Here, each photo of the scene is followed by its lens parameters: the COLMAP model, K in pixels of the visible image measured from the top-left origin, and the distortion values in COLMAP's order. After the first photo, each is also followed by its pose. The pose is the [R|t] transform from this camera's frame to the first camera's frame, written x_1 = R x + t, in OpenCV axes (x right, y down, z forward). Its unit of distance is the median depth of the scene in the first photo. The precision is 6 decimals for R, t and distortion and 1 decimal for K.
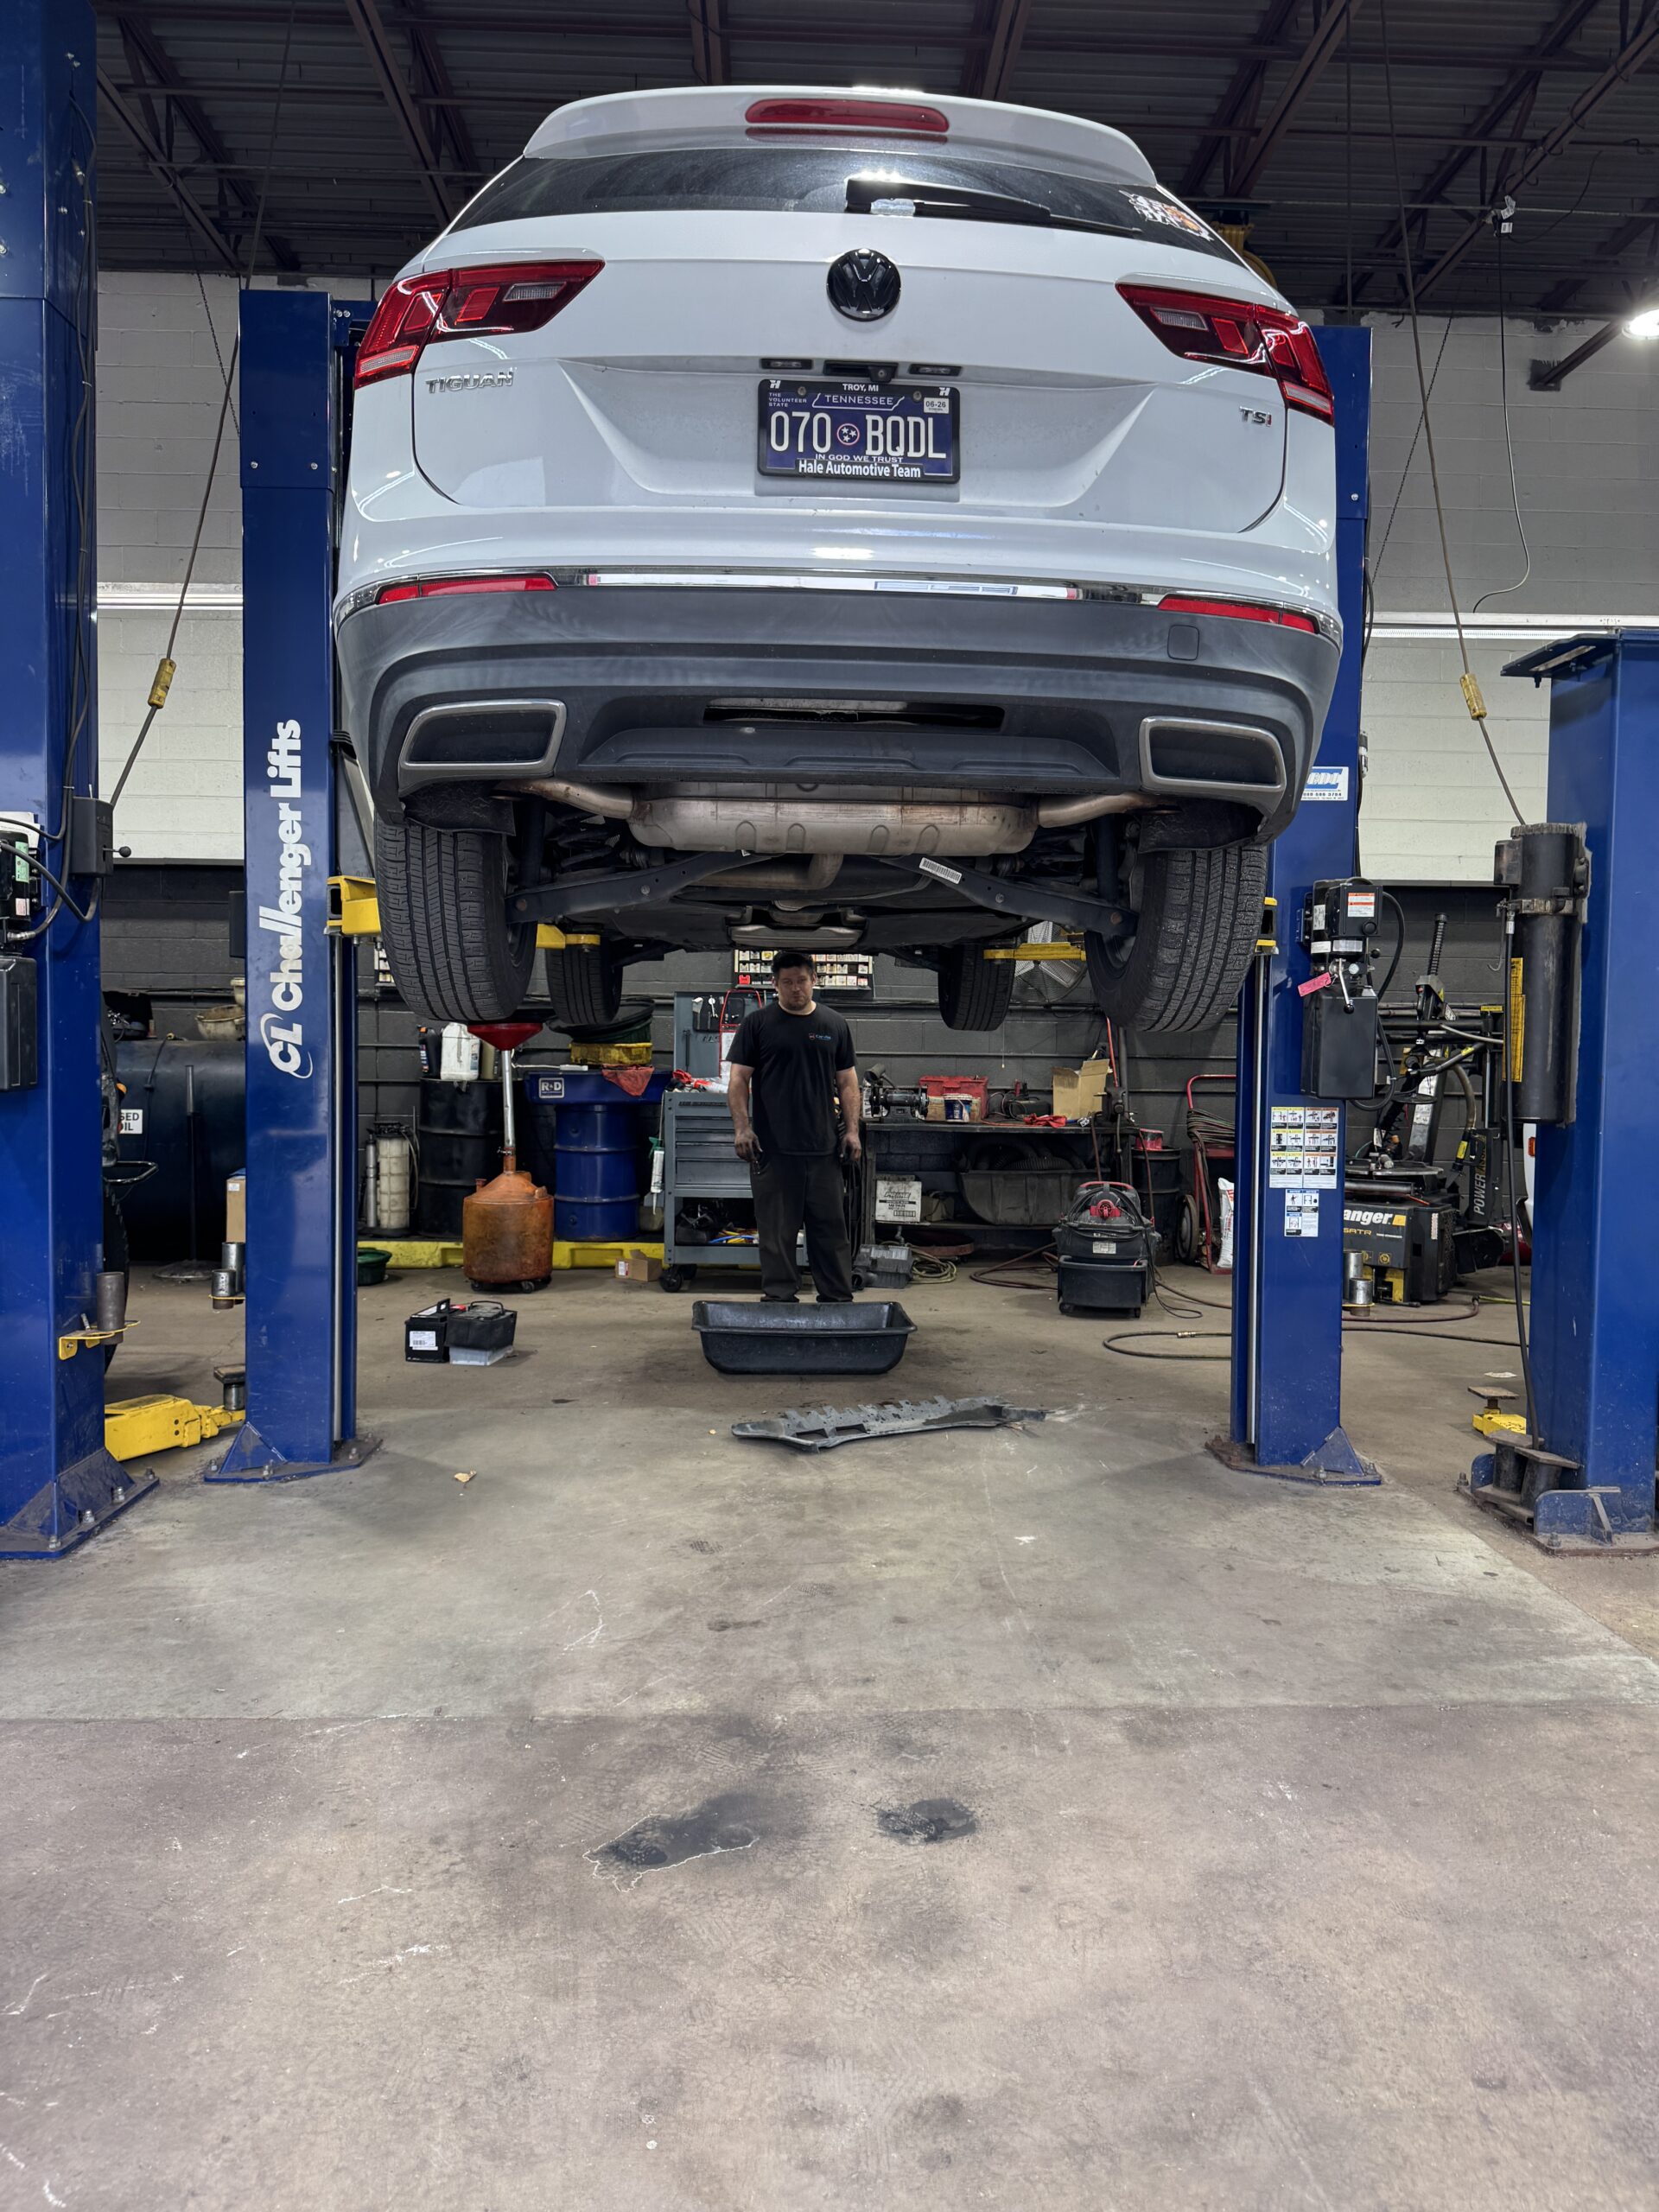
lens RADIAL K [[1582.8, 0, 829.5], [0, 1582.8, 1106.0], [0, 0, 1]] dist [0.074399, -0.007168]
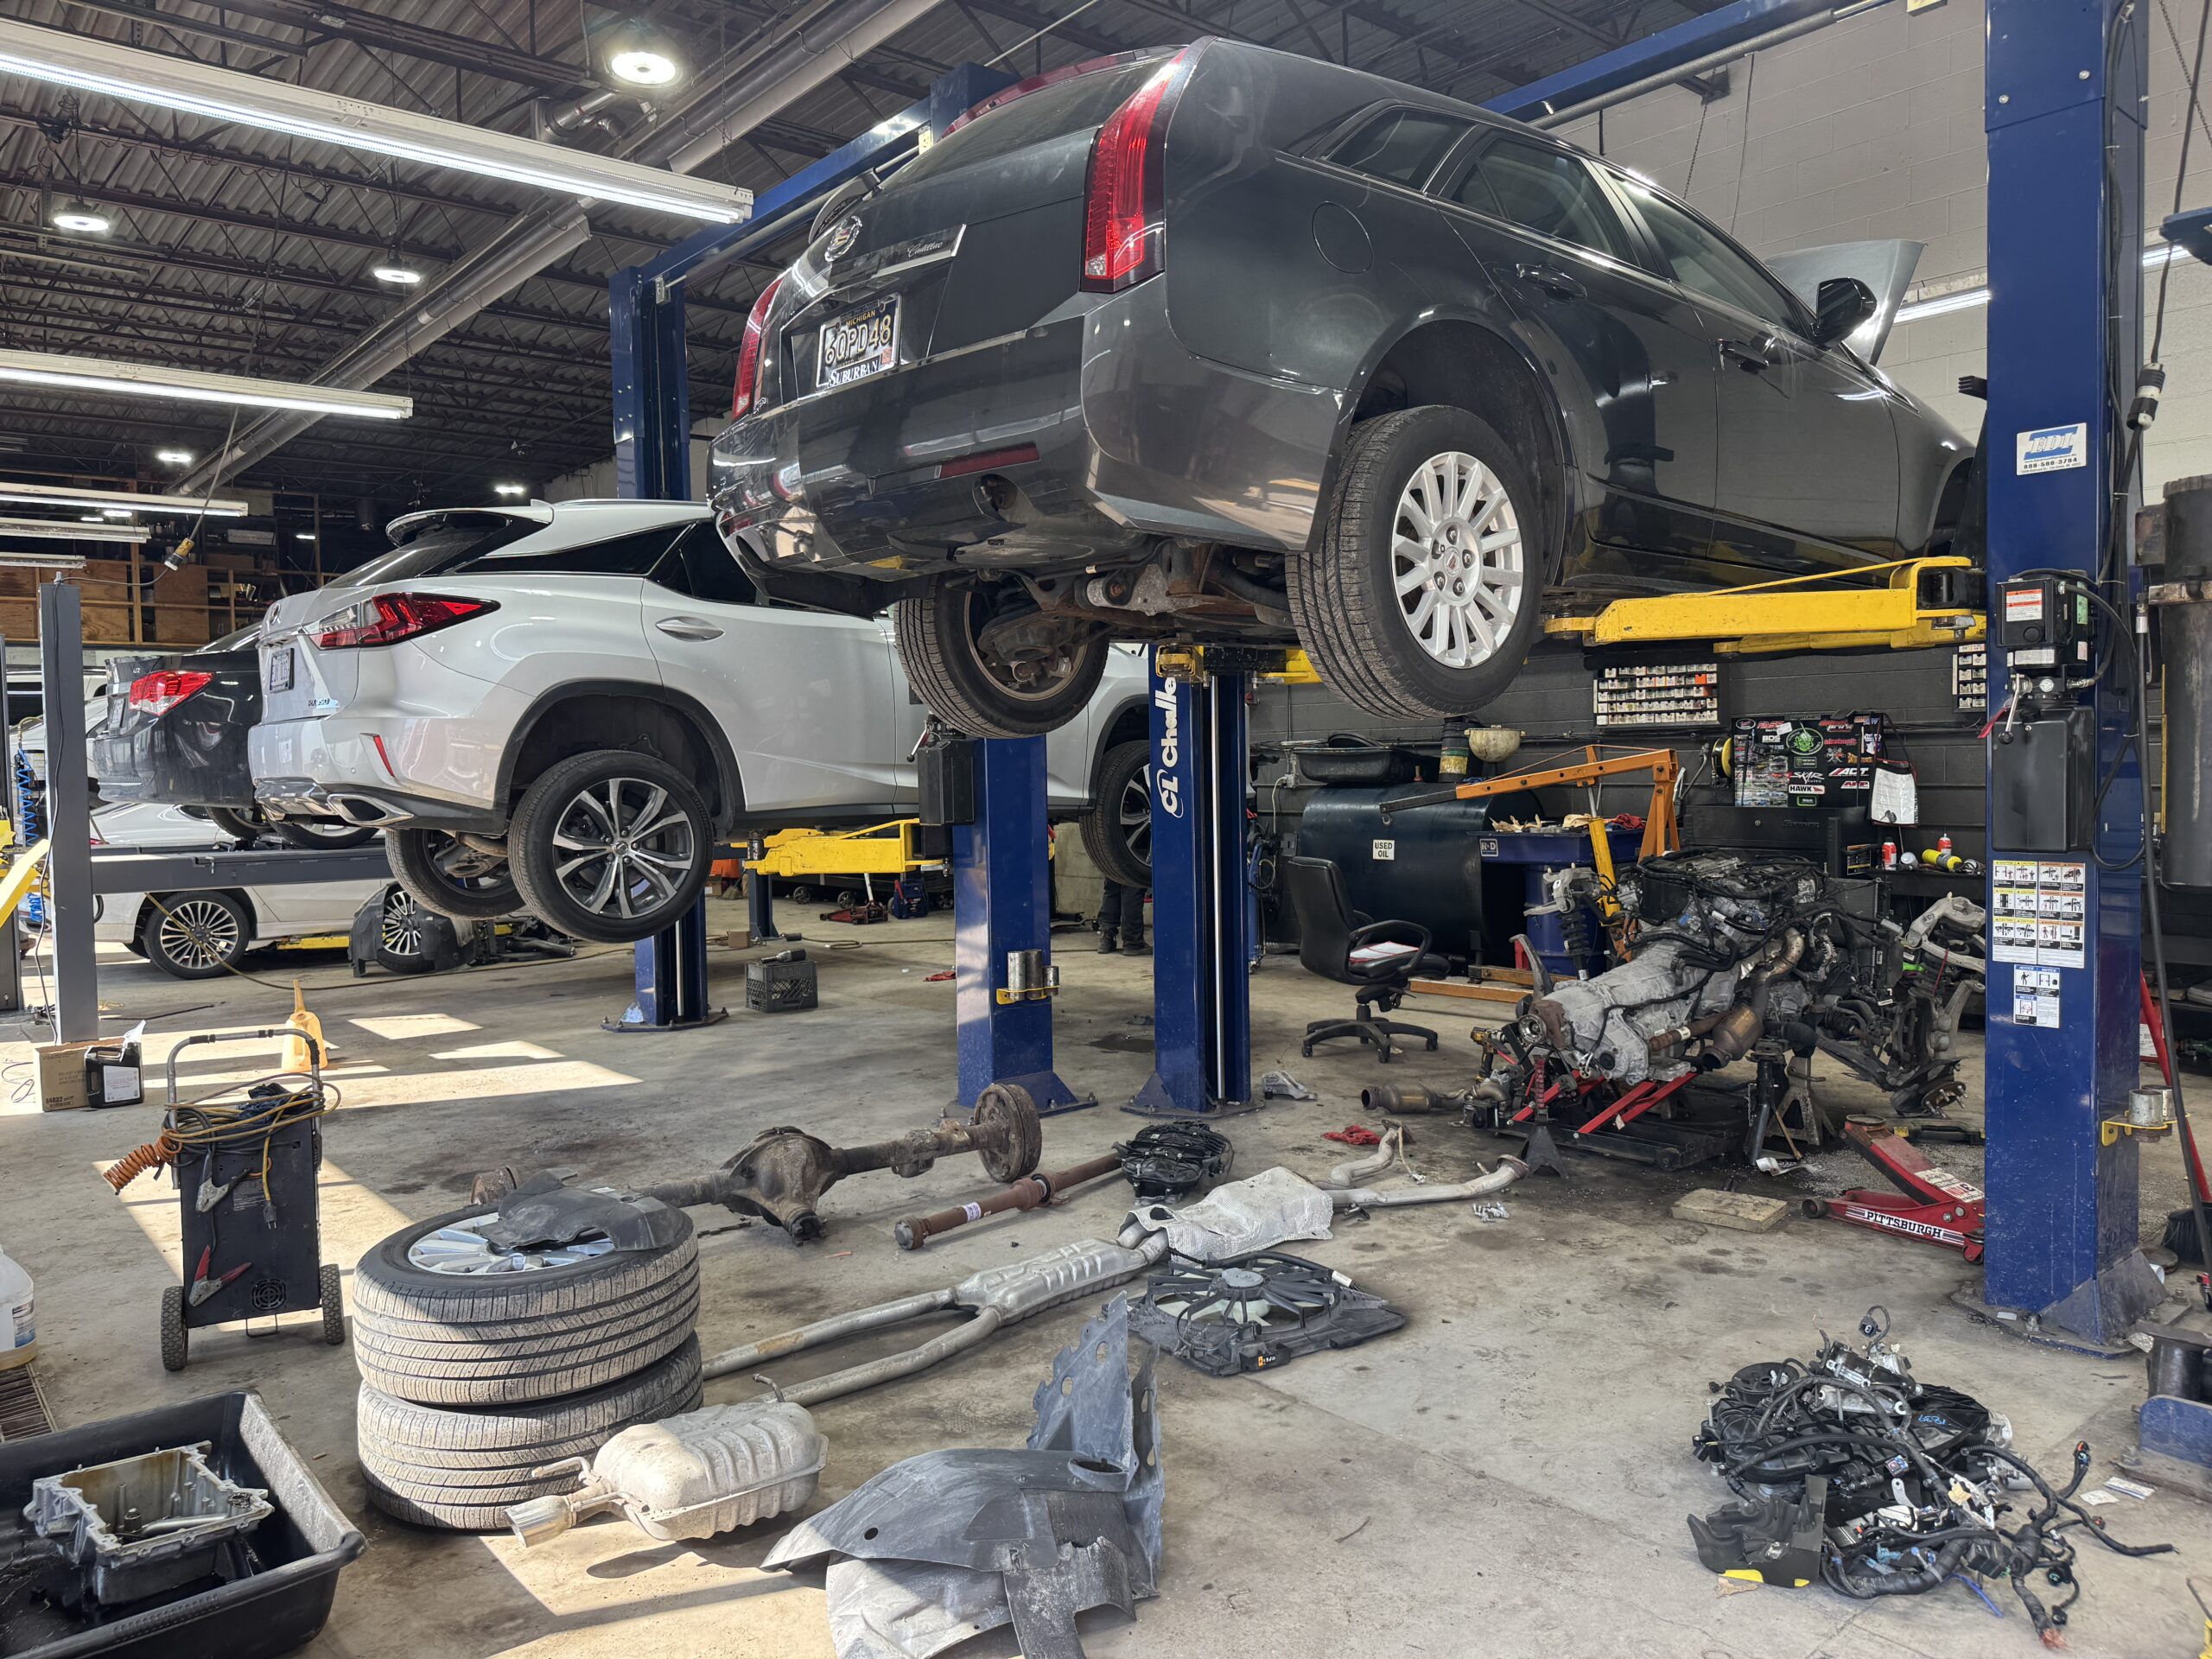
lens RADIAL K [[1582.8, 0, 1106.0], [0, 1582.8, 829.5], [0, 0, 1]] dist [0.074399, -0.007168]
pose [[0.609295, 0.012314, -0.792848, 0.651674], [-0.015274, 0.999876, 0.003792, -0.011182], [0.792796, 0.009799, 0.609408, 0.146682]]
